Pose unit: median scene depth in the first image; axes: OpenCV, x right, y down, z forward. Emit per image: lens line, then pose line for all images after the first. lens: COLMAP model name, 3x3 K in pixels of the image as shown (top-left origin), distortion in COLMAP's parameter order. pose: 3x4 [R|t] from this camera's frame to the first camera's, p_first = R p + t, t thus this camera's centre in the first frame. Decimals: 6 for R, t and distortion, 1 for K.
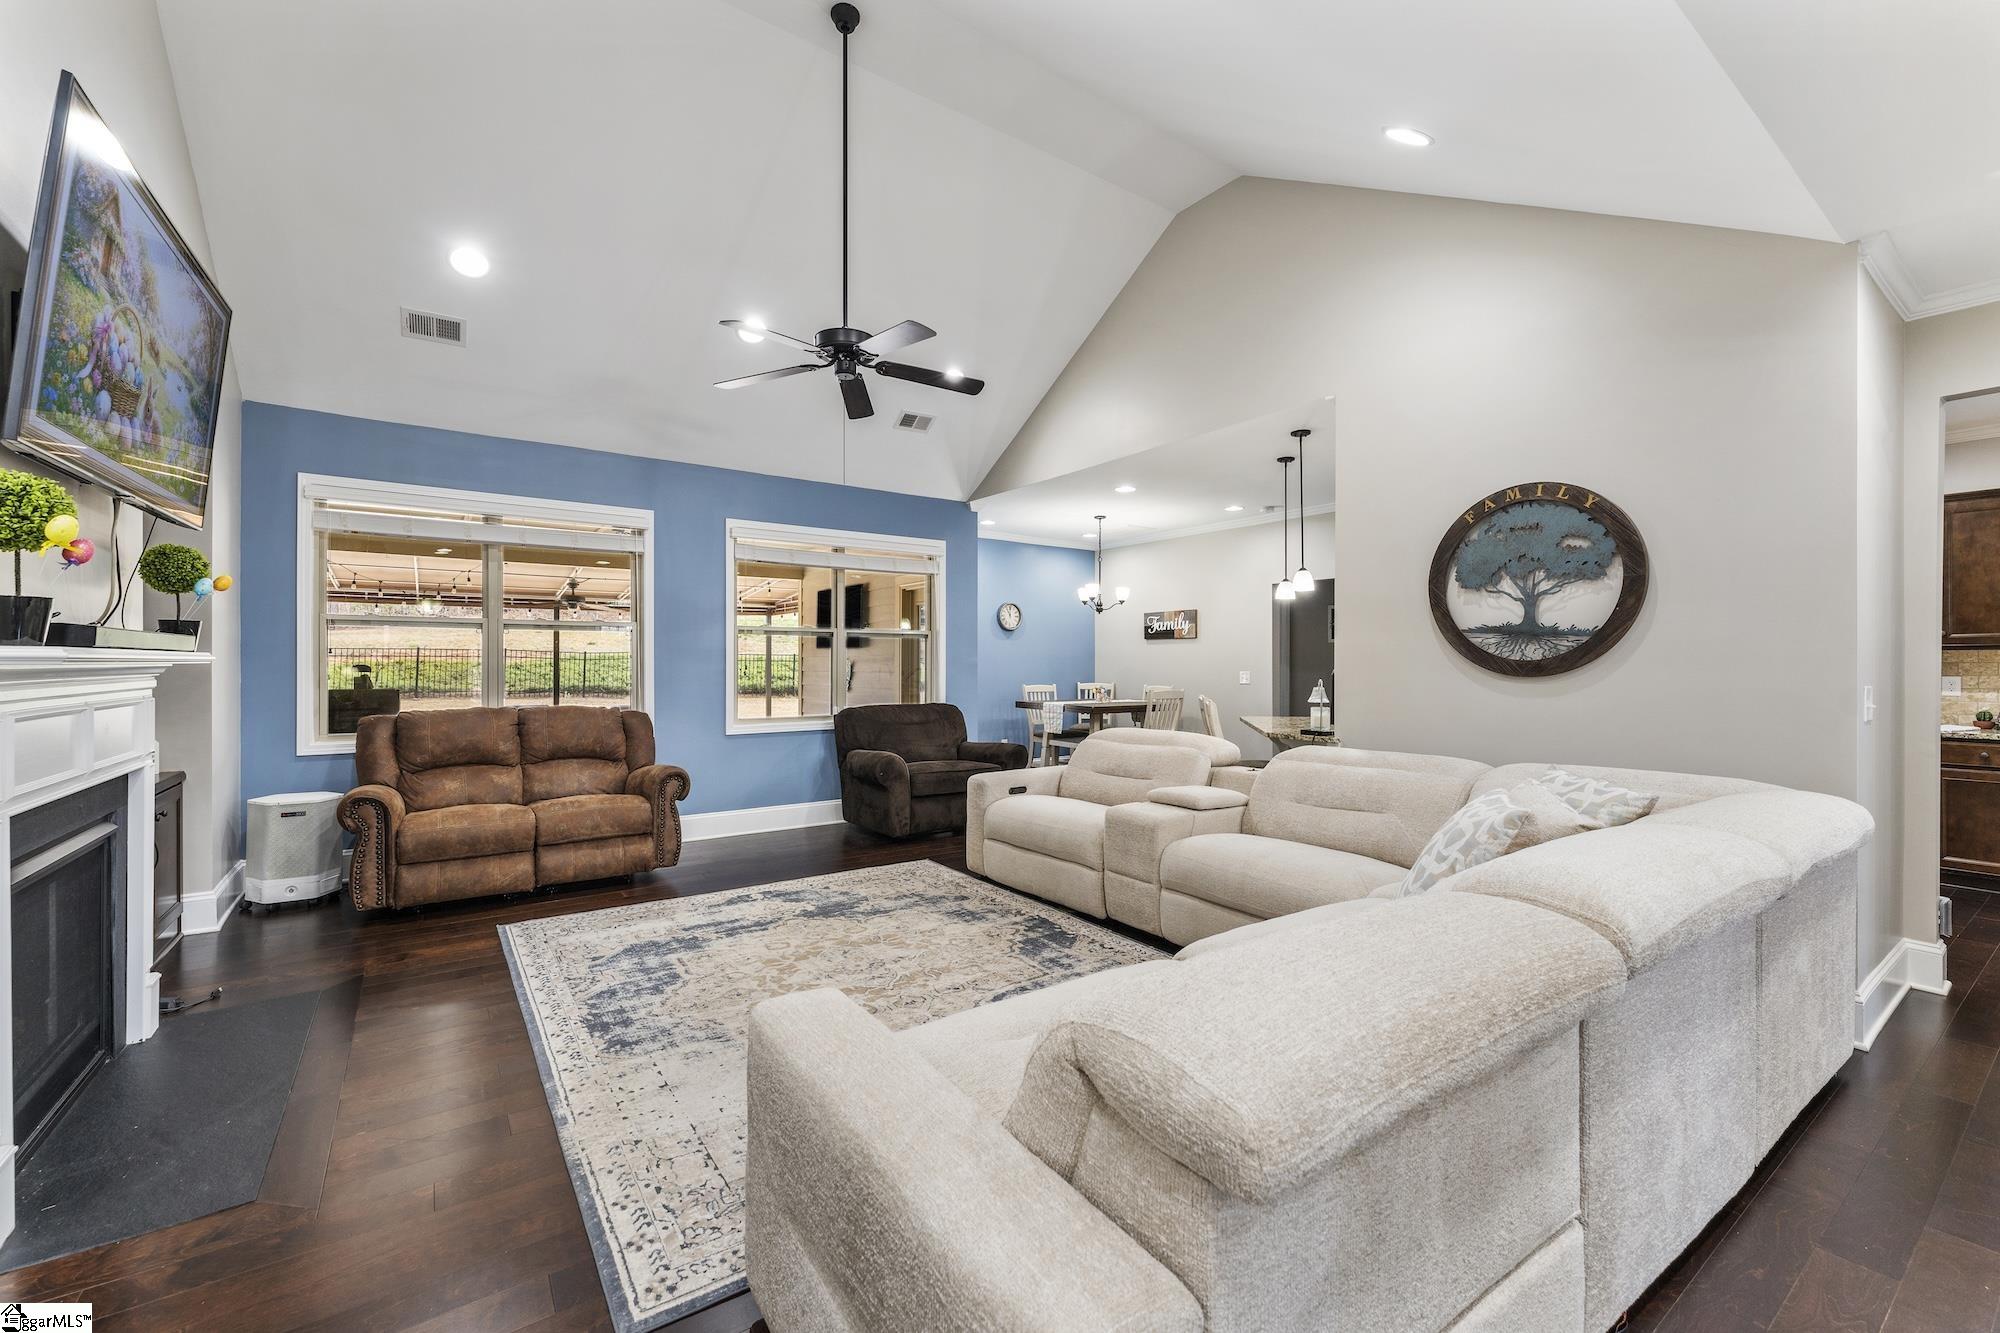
lens RADIAL K [[808.9, 0, 1000.0], [0, 808.9, 666.5], [0, 0, 1]] dist [0.001361, 0.000114]
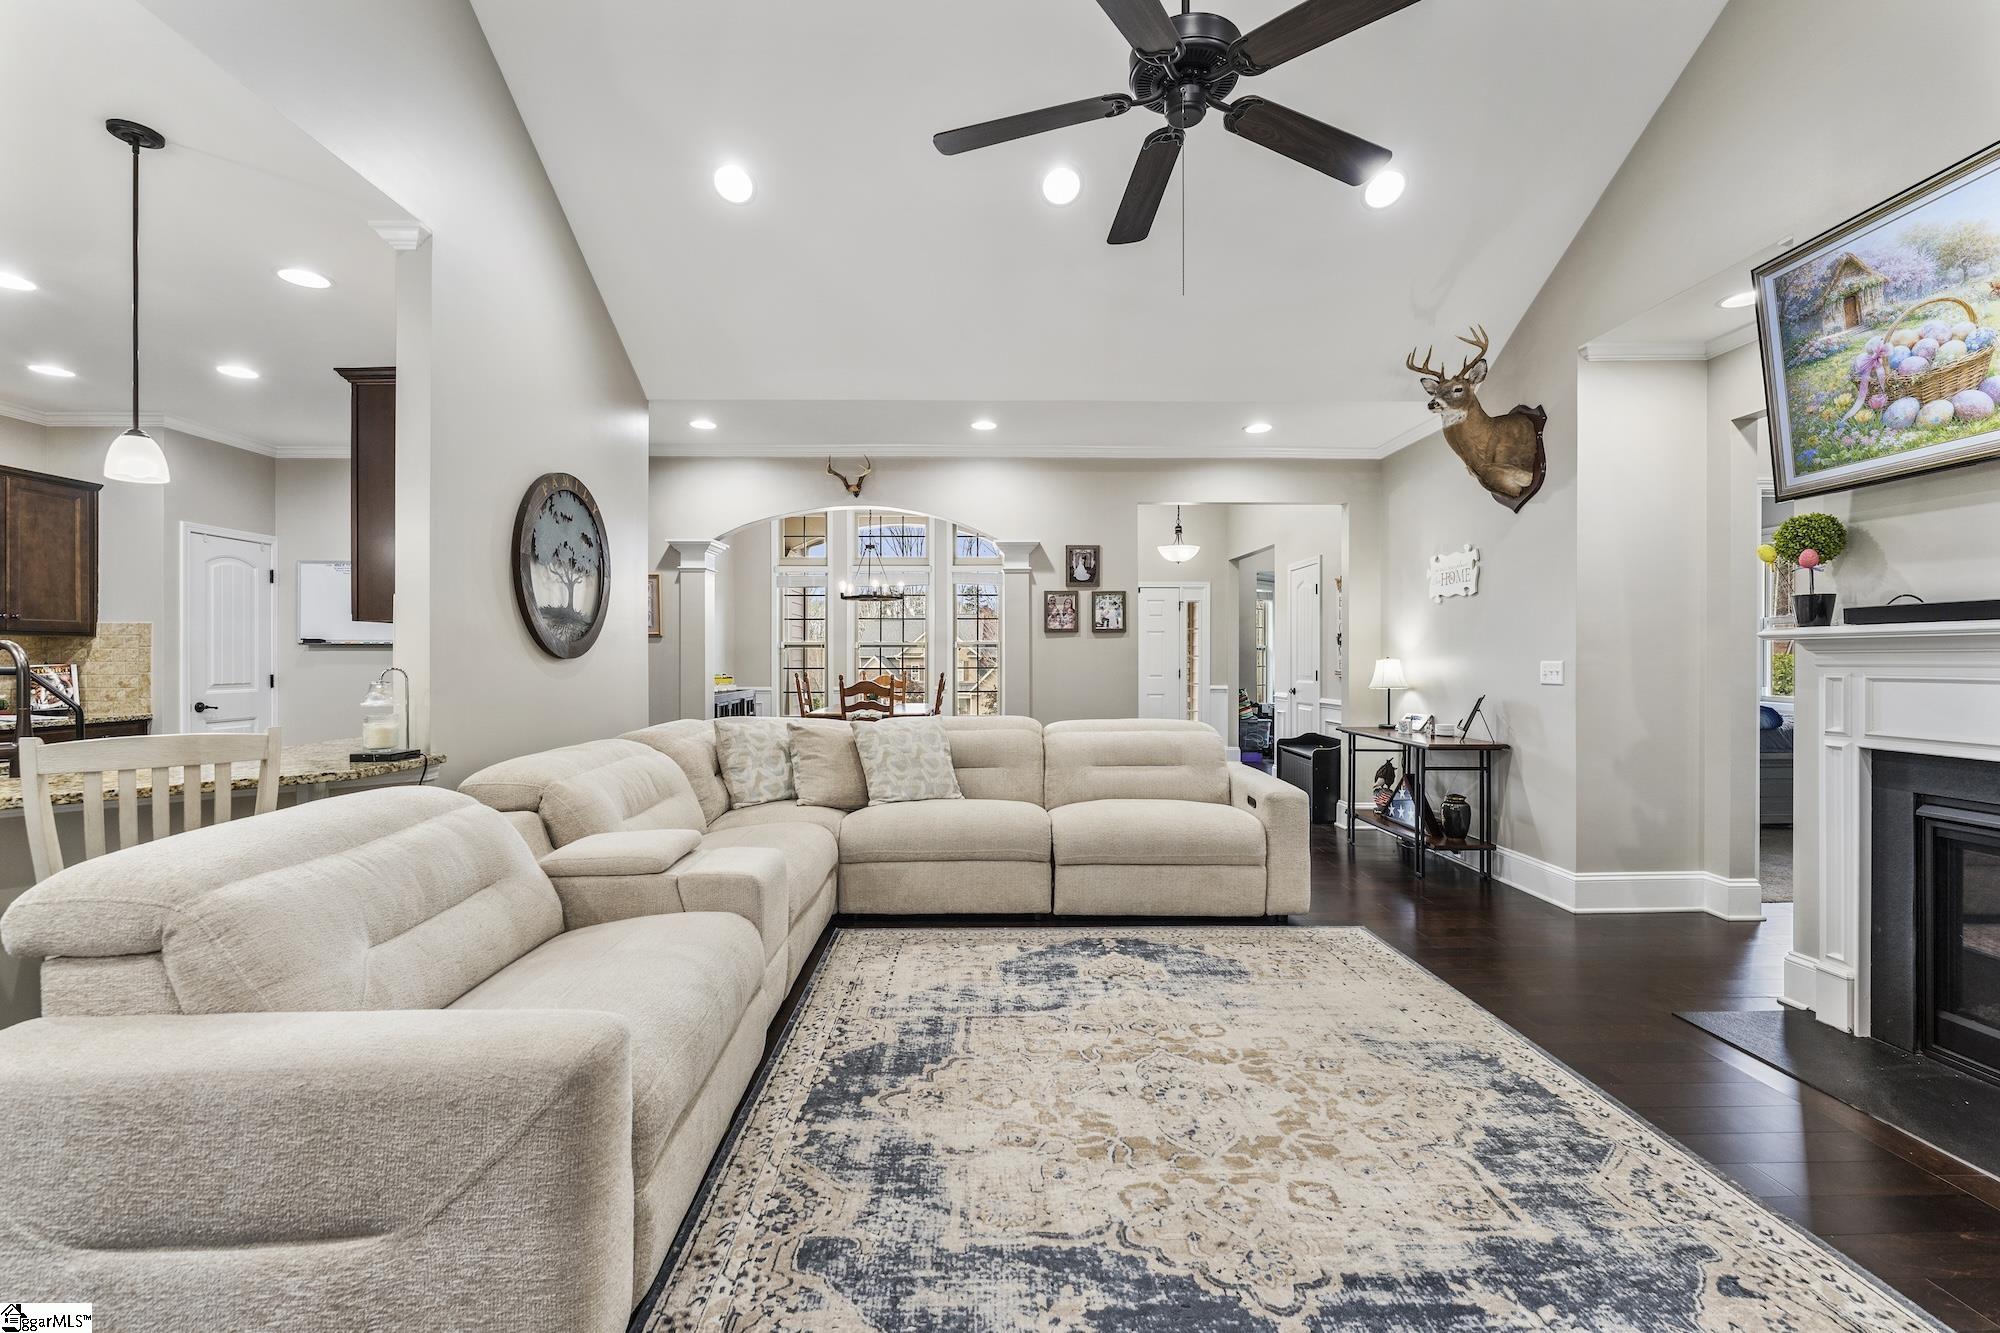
lens RADIAL K [[834.8, 0, 991.2], [0, 834.8, 657.9], [0, 0, 1]] dist [-0.003156, -0.000324]
pose [[-0.824564, 0.001048, 0.565768, -0.415377], [0.003859, 0.999985, 0.003771, 0.009956], [-0.565755, 0.005293, -0.824556, 1.585362]]
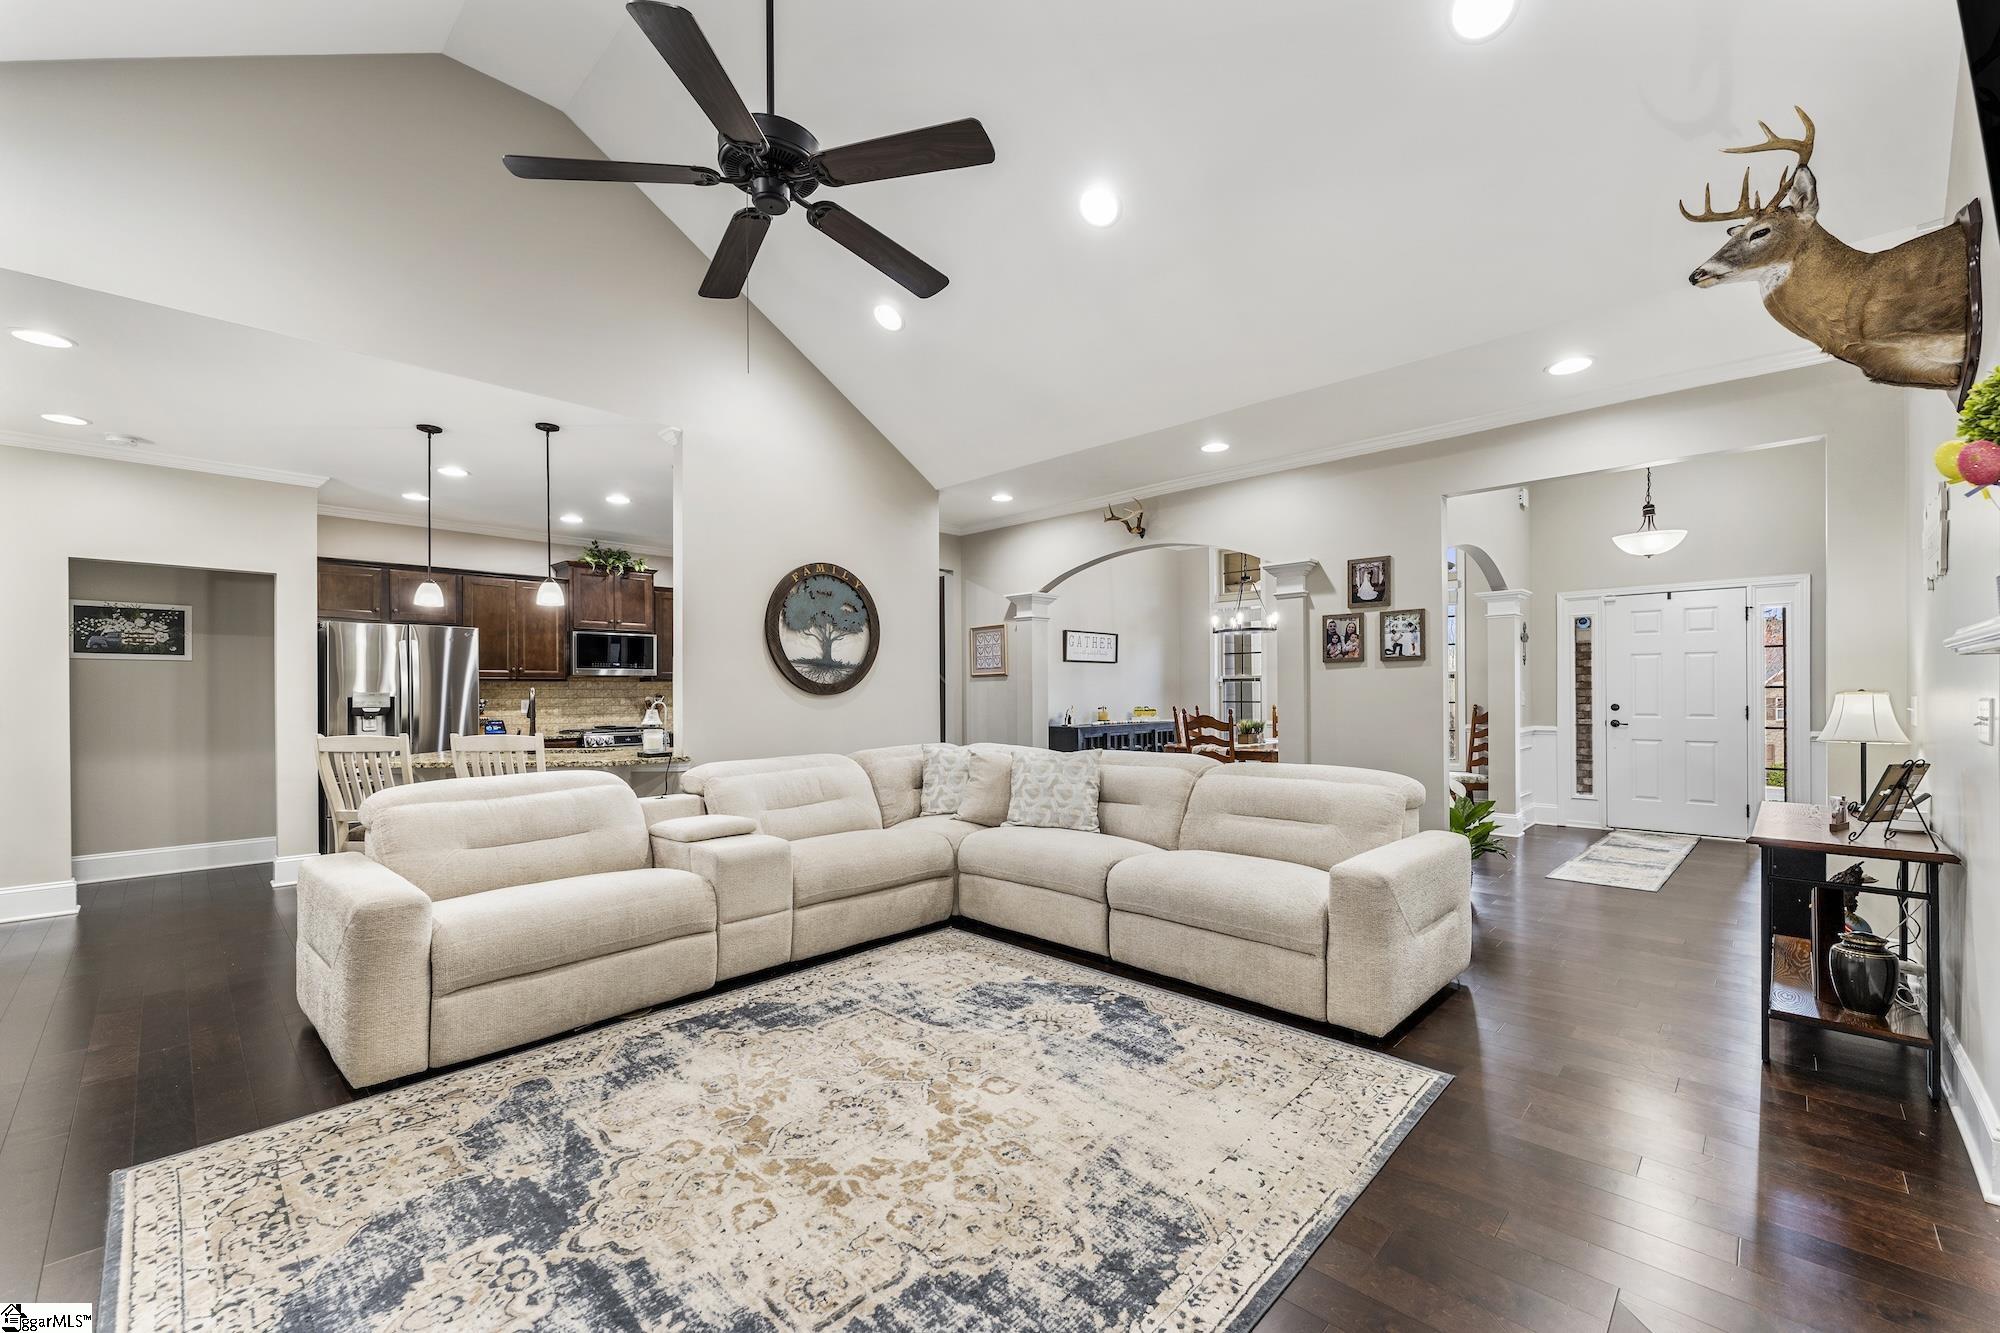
lens RADIAL K [[806.9, 0, 997.1], [0, 806.9, 690.8], [0, 0, 1]] dist [0.002103, 0.000114]
pose [[-0.184799, 0.003270, 0.982771, -0.843131], [0.010396, 0.999945, -0.001372, 0.010432], [-0.982721, 0.009963, -0.184822, 0.968154]]
